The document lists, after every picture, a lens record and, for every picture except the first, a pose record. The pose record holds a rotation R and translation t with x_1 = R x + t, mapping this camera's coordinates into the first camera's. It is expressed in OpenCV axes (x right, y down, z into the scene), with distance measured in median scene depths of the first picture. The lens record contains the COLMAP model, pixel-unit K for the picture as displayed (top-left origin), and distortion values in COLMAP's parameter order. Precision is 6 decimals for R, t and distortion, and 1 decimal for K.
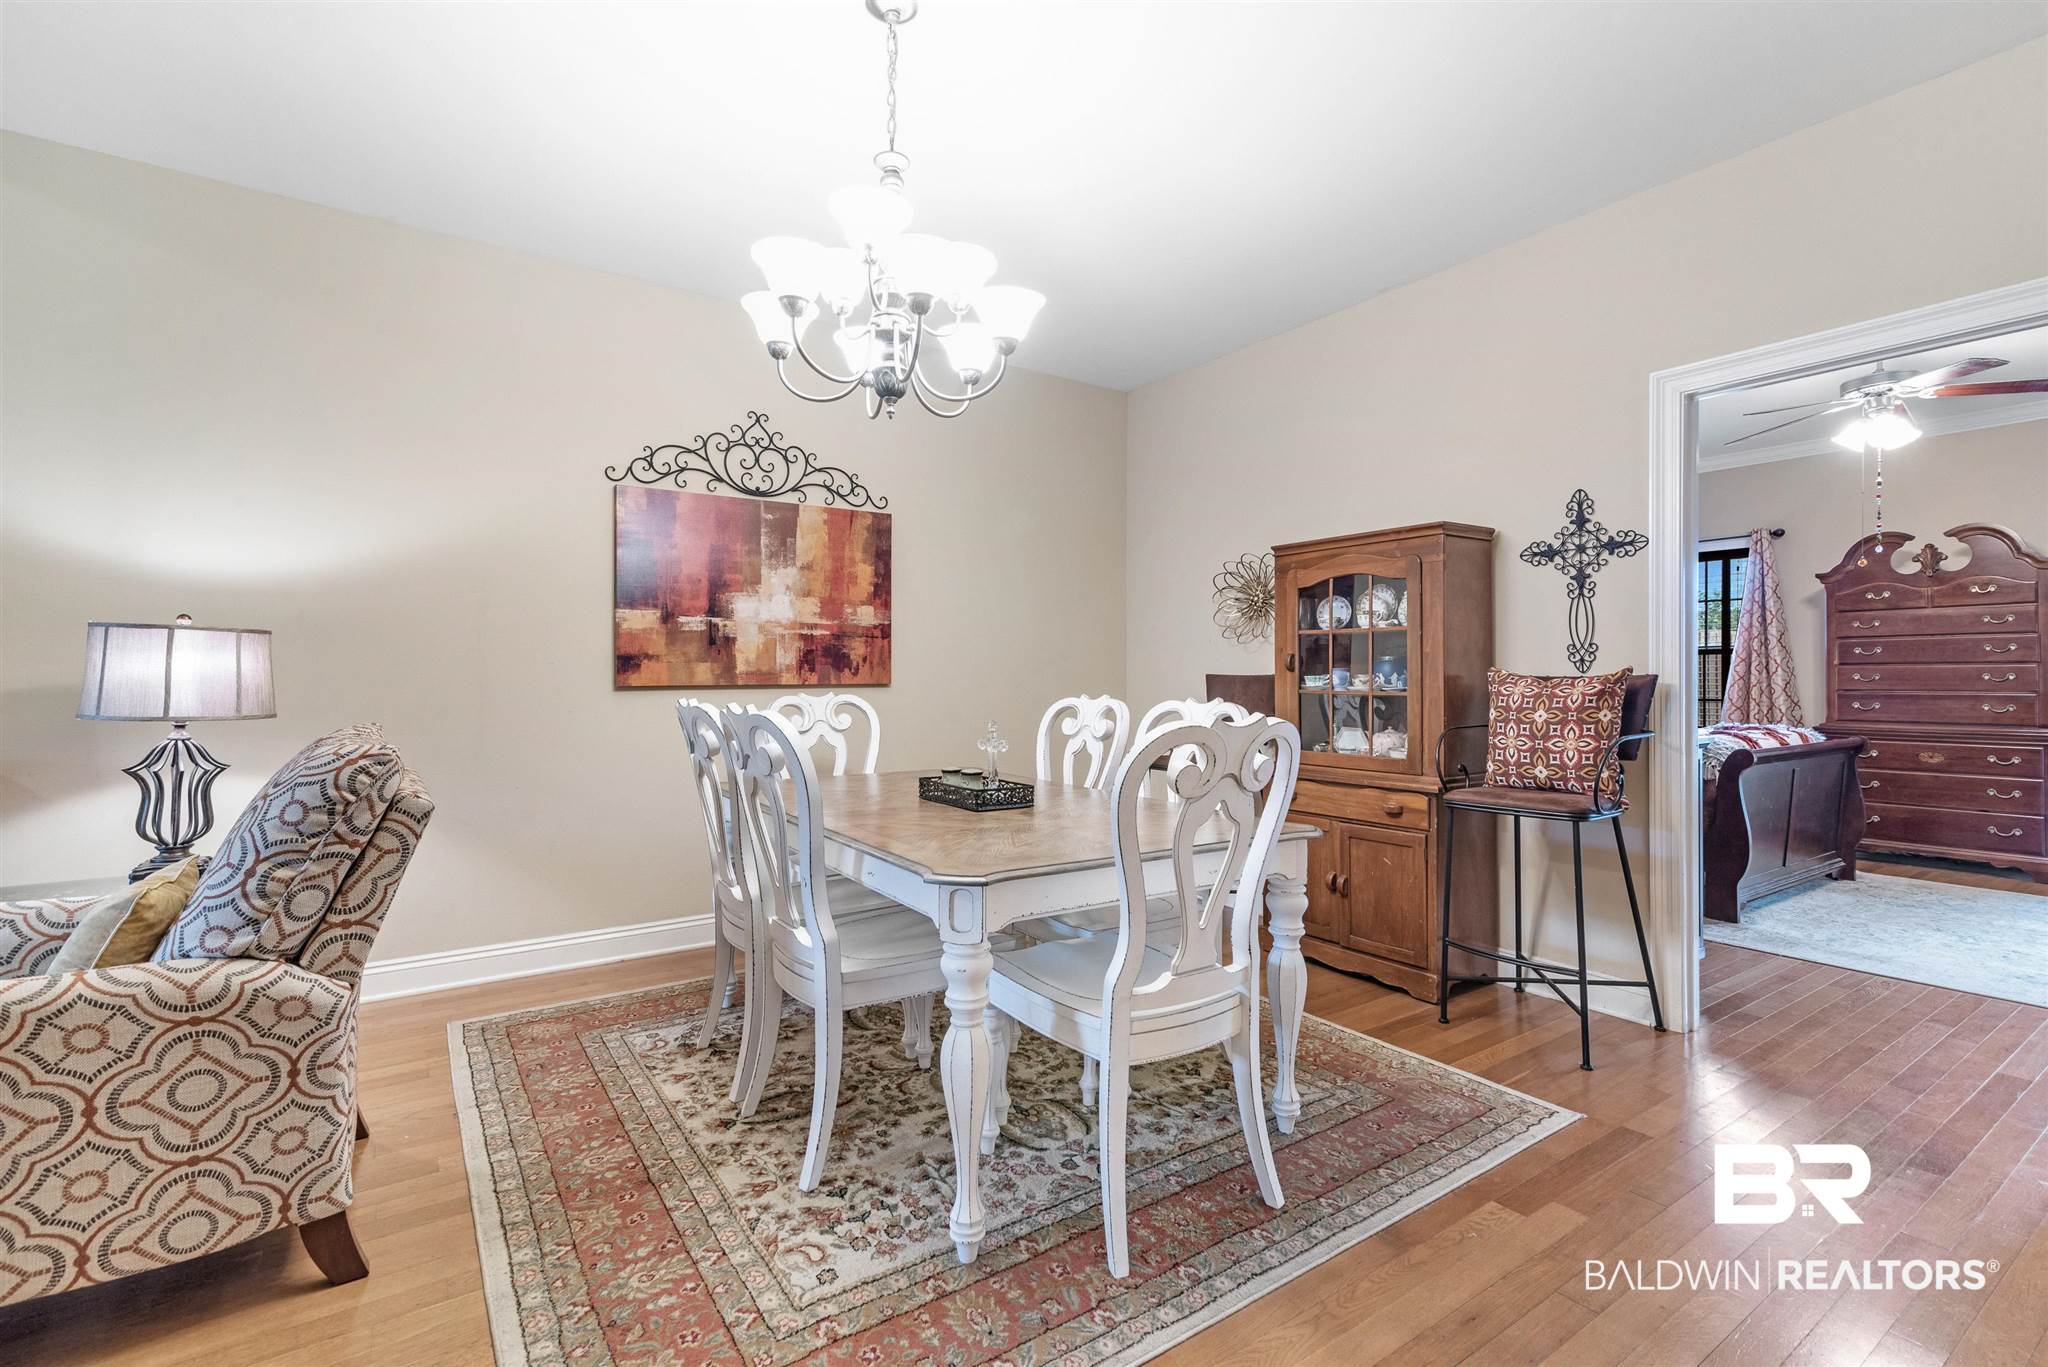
lens RADIAL K [[919.1, 0, 1033.0], [0, 919.1, 674.2], [0, 0, 1]] dist [0.016431, 0.000548]
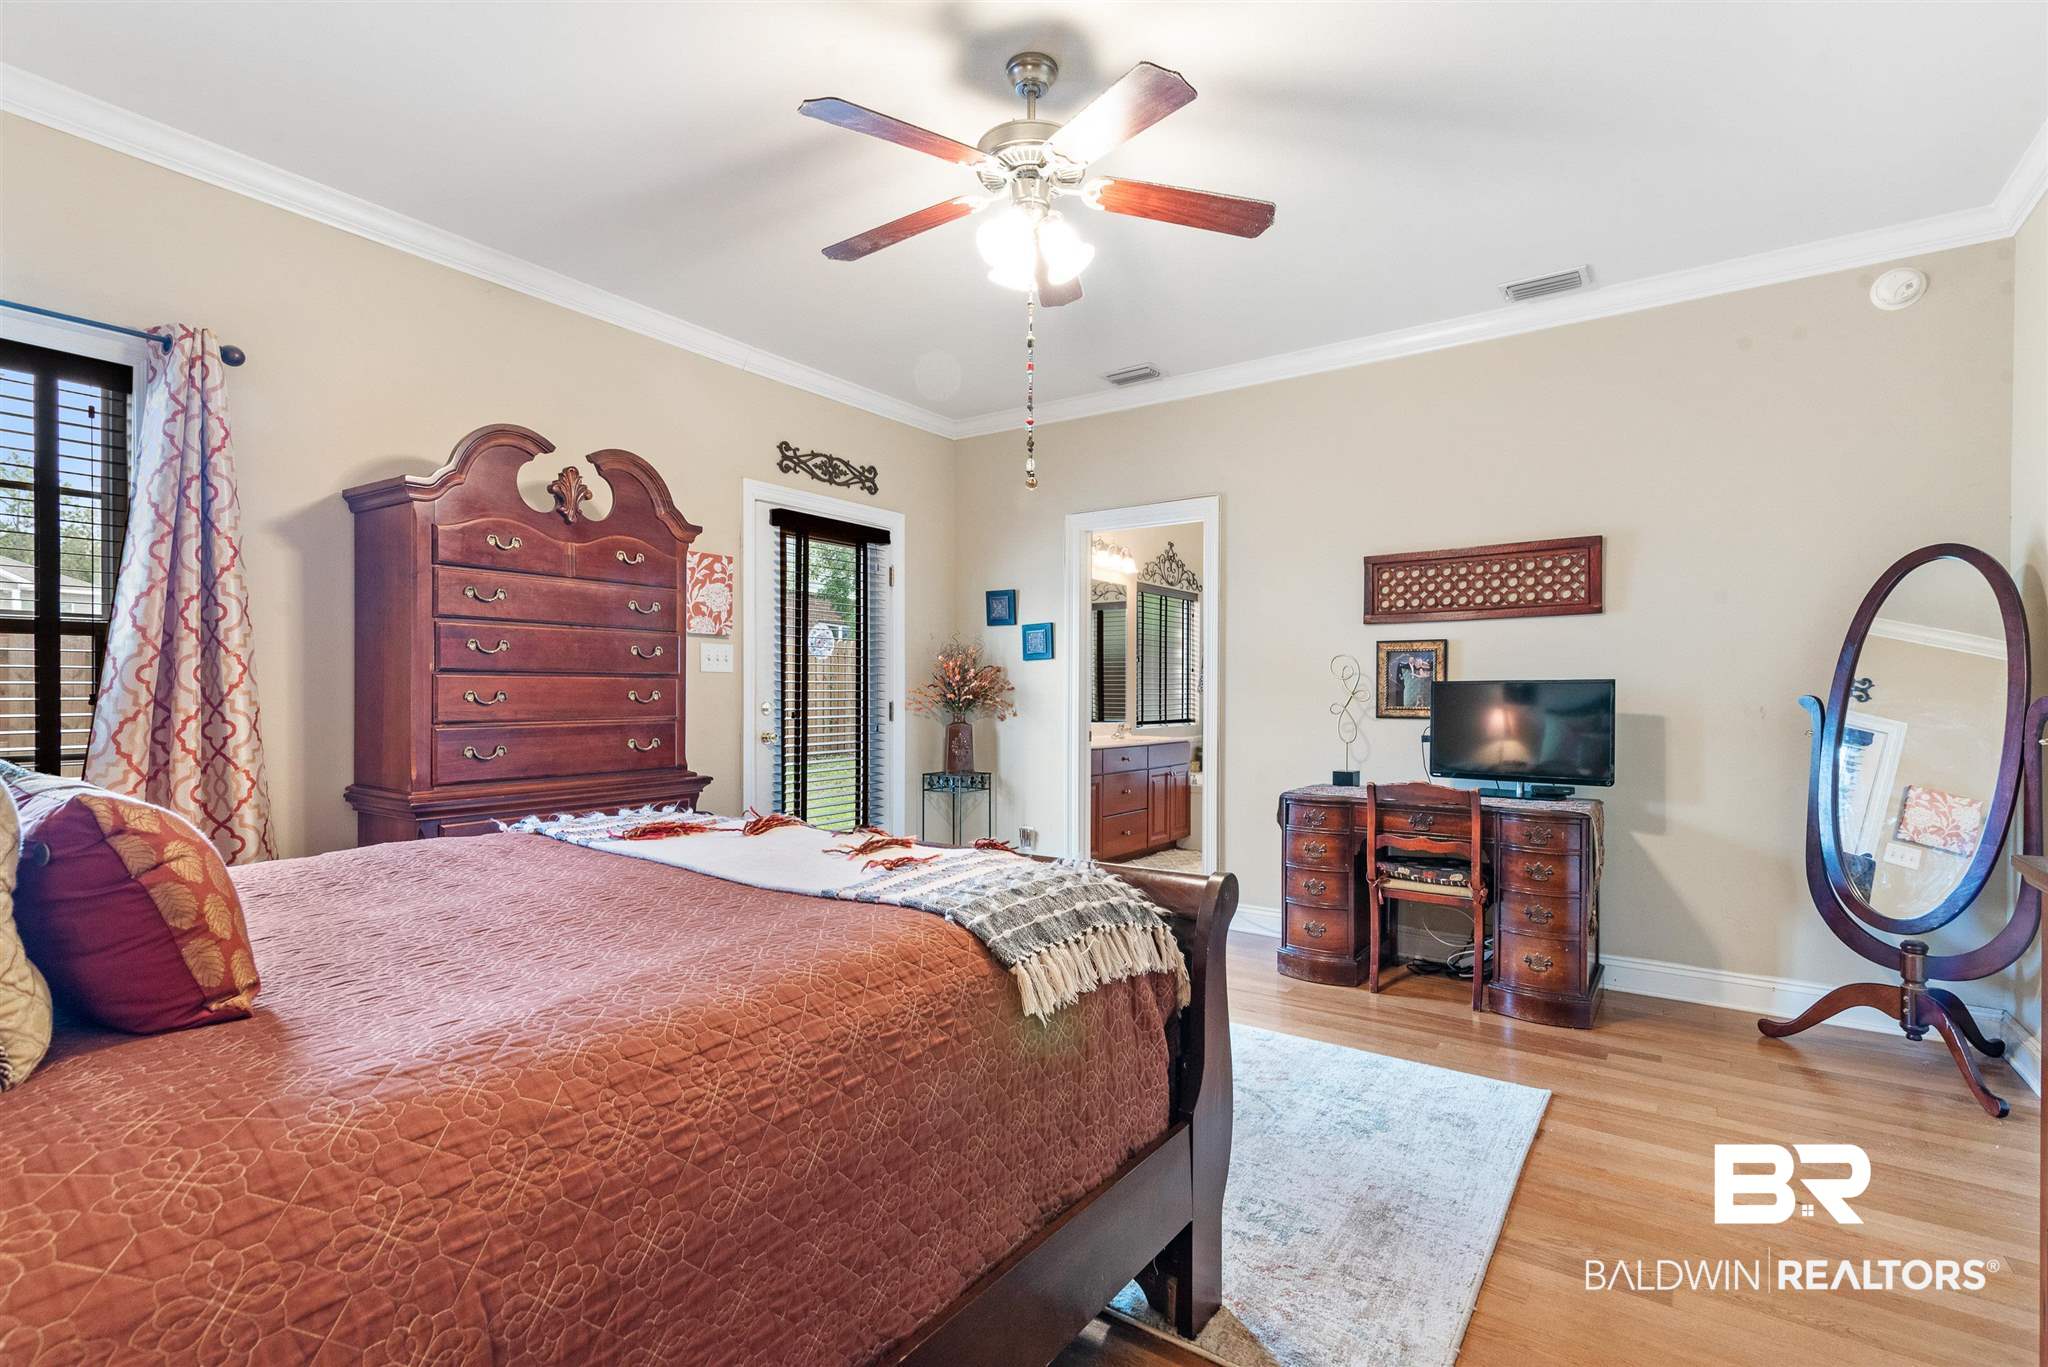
lens RADIAL K [[962.1, 0, 1020.0], [0, 962.1, 671.5], [0, 0, 1]] dist [0.000975, 0.000039]
pose [[-0.339223, 0.021561, 0.940459, 0.440258], [-0.005283, 0.999678, -0.024825, 0.001664], [-0.940691, -0.013390, -0.339000, 1.350948]]
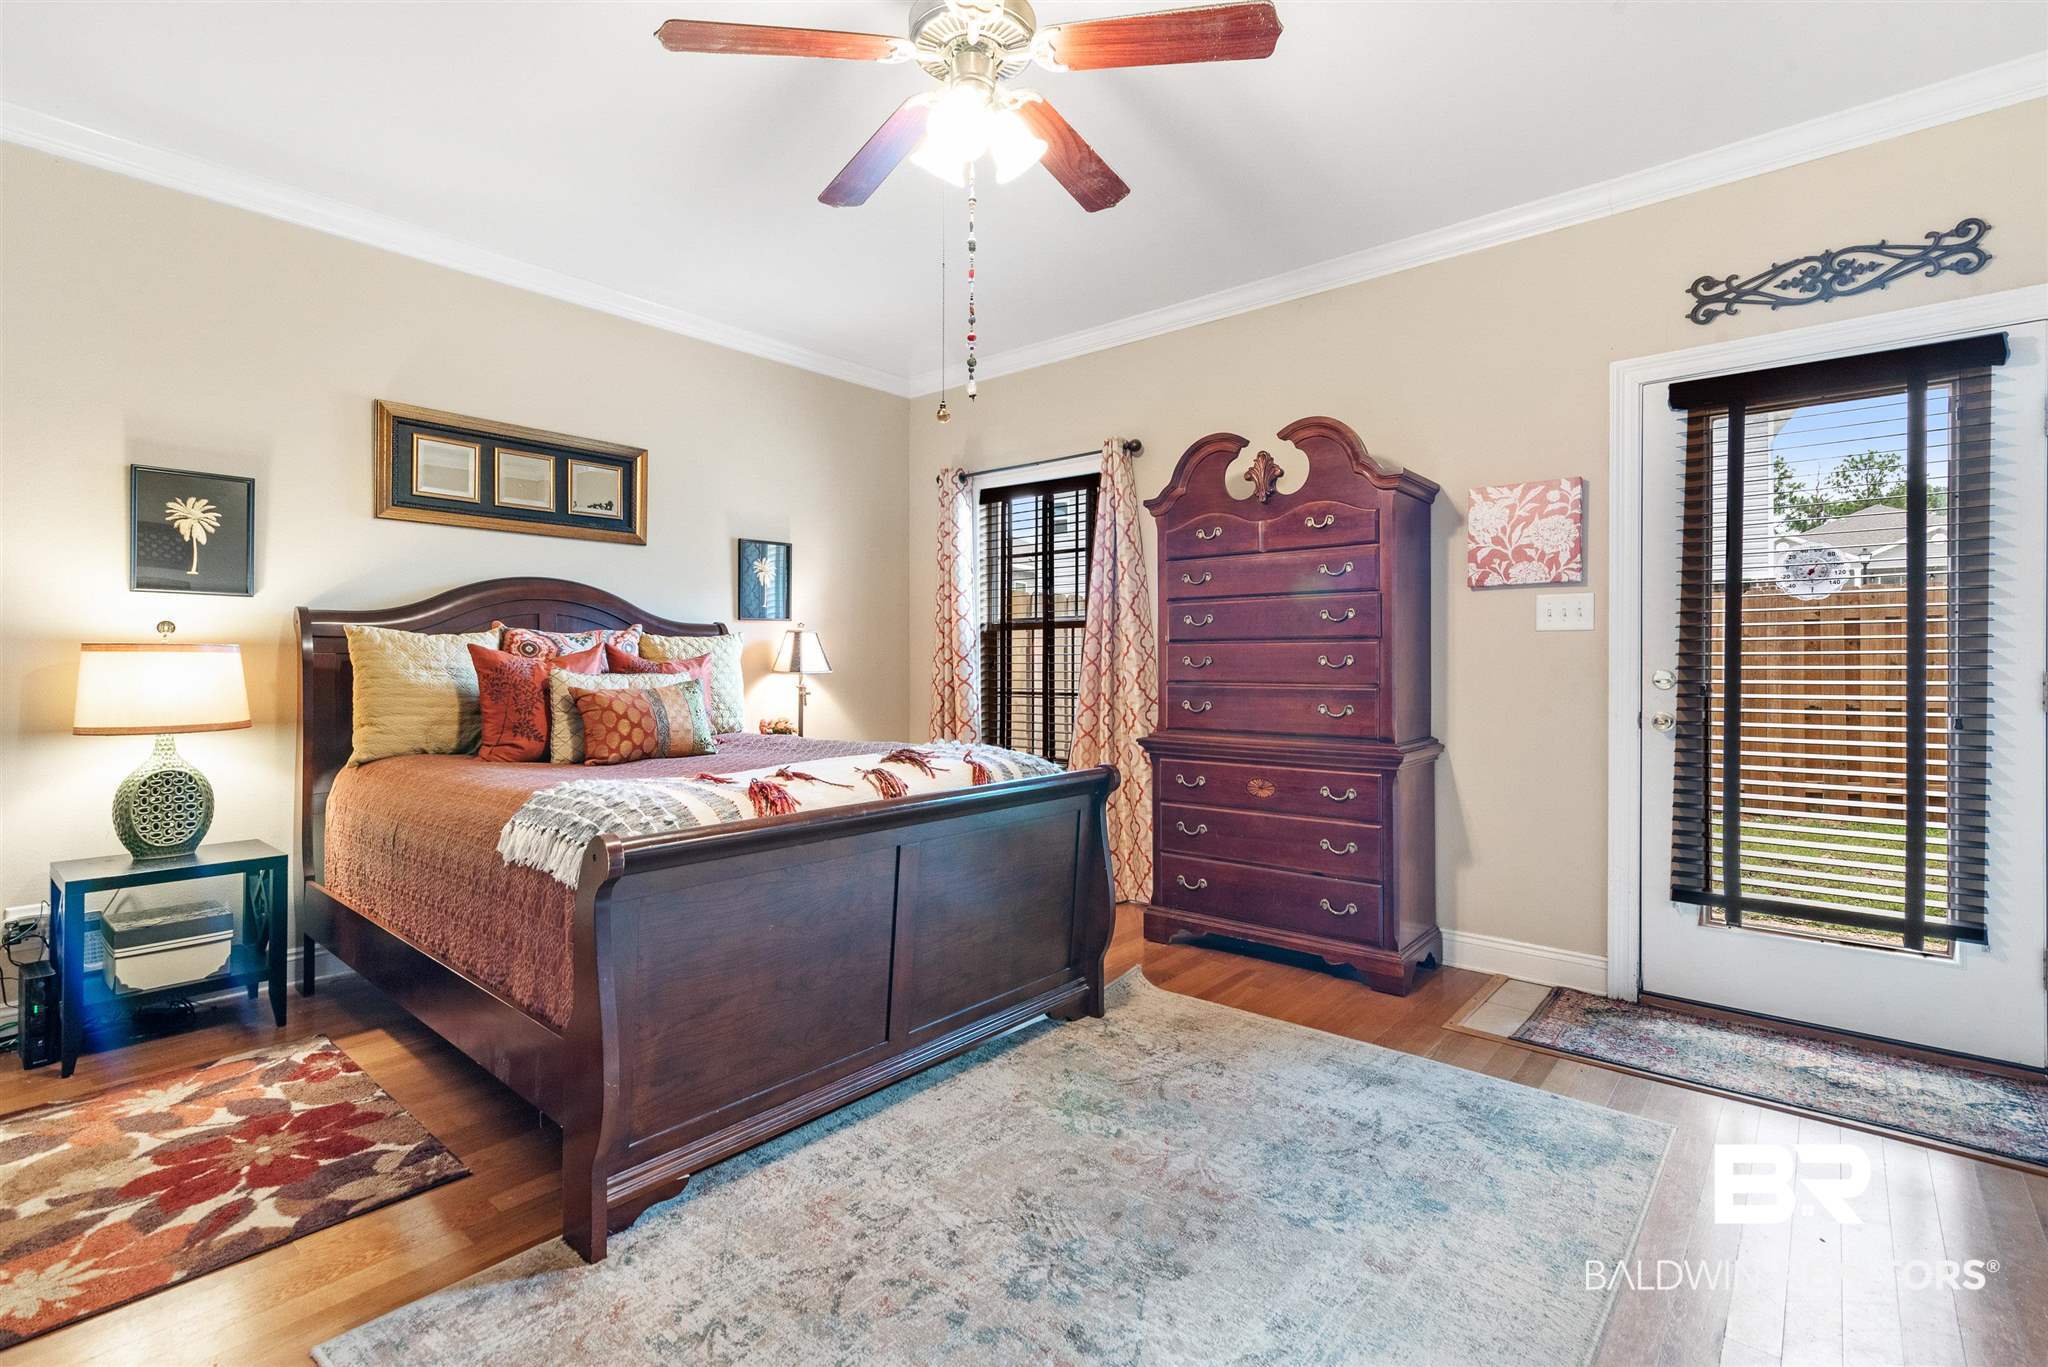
lens RADIAL K [[939.8, 0, 1029.3], [0, 939.8, 661.0], [0, 0, 1]] dist [0.010809, -0.000347]
pose [[0.965677, 0.000585, 0.259746, 0.922708], [-0.000484, 1.000000, -0.000455, 0.004903], [-0.259746, 0.000314, 0.965677, 0.609432]]
